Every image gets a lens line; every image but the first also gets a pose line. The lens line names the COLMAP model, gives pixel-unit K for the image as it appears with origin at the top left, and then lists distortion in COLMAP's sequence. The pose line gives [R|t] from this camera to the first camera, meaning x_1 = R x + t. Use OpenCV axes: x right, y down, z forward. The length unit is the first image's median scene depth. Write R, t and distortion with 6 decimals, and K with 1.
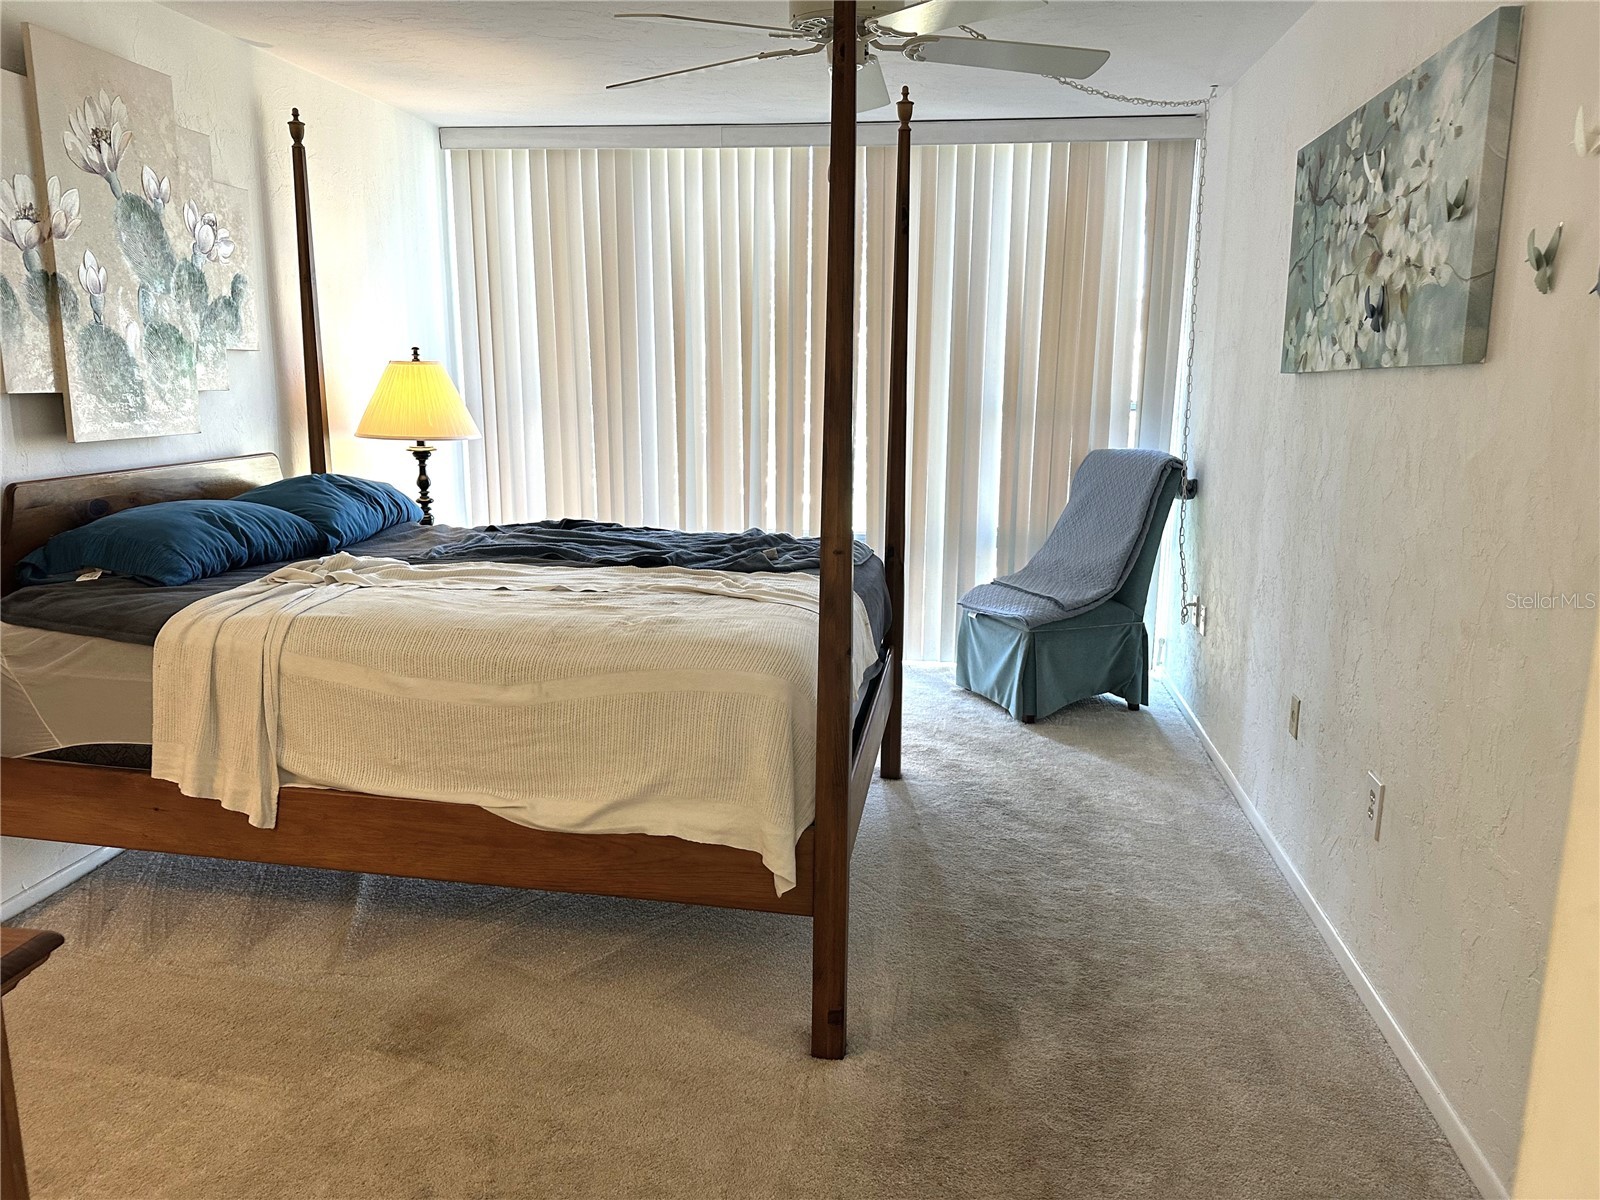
lens RADIAL K [[1124.3, 0, 795.1], [0, 1124.3, 602.6], [0, 0, 1]] dist [0.021423, -0.038281]
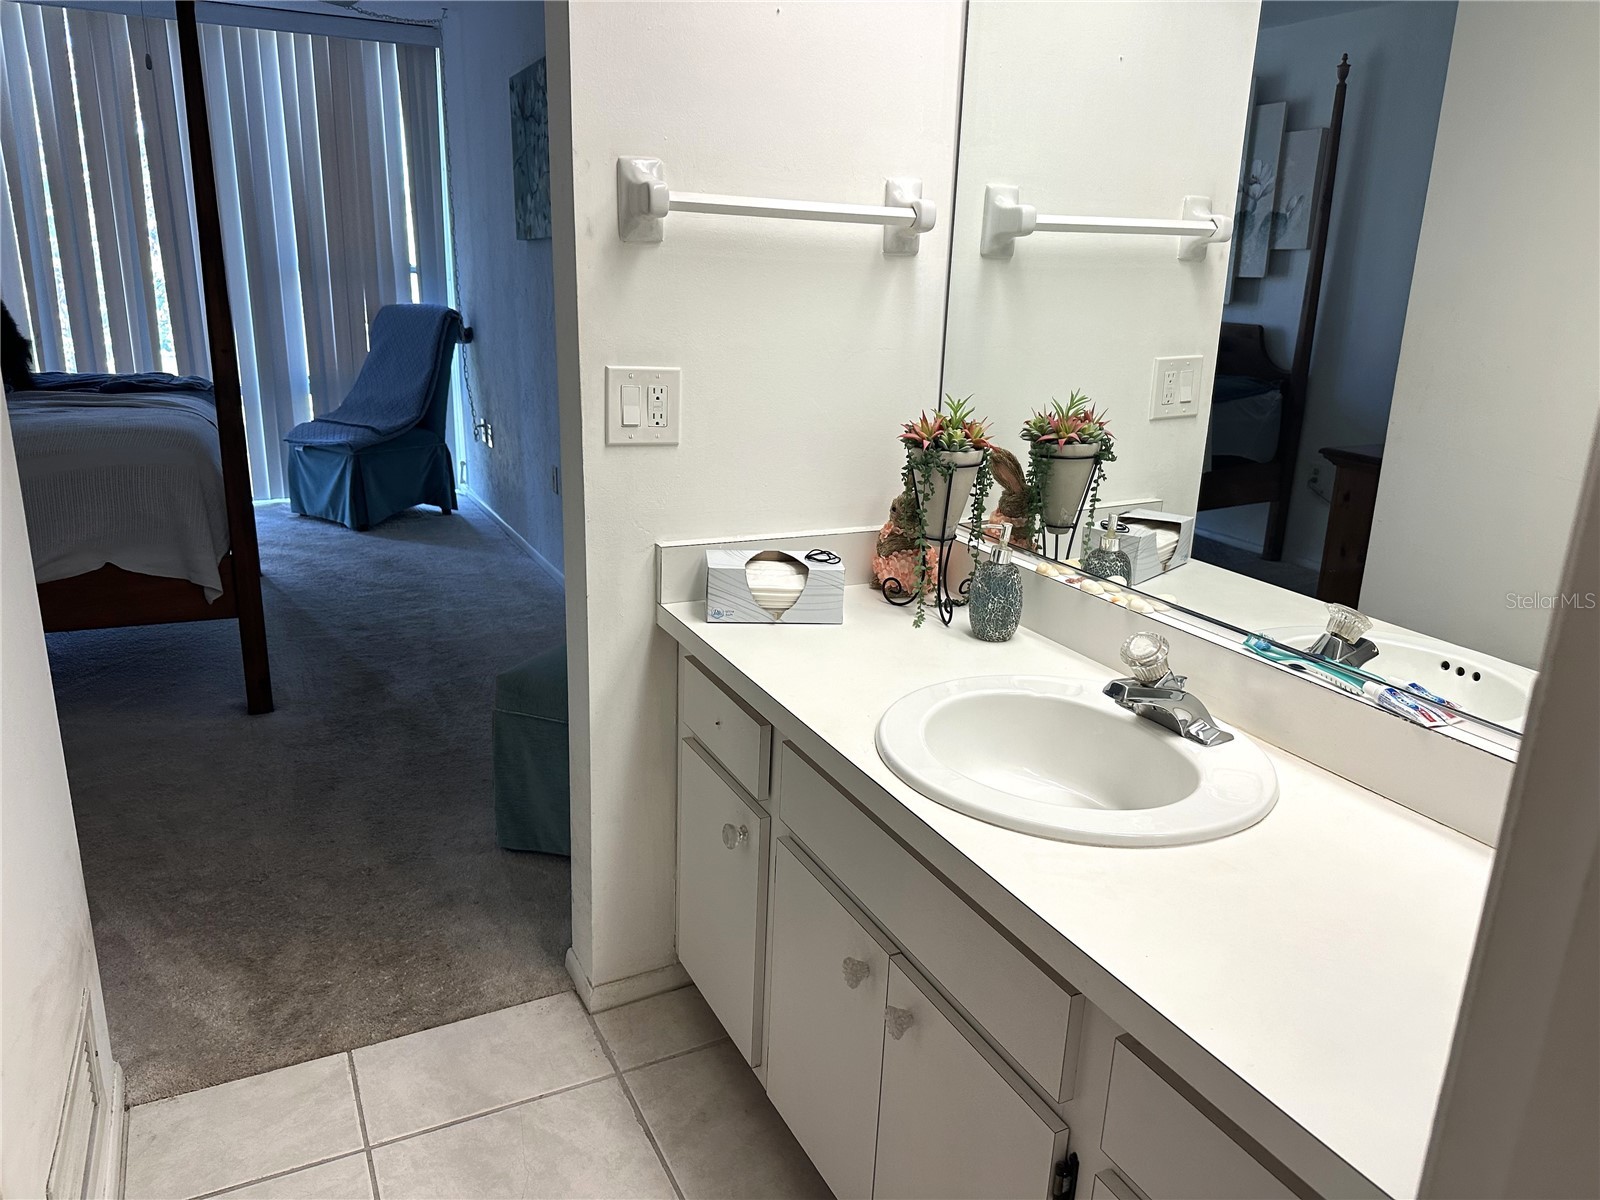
lens RADIAL K [[1124.3, 0, 802.7], [0, 1124.3, 603.3], [0, 0, 1]] dist [0.021423, -0.038281]
pose [[0.817935, -0.146695, 0.556294, -0.095818], [0.091614, 0.987818, 0.125785, 0.074932], [-0.567969, -0.051919, 0.821411, -0.286204]]
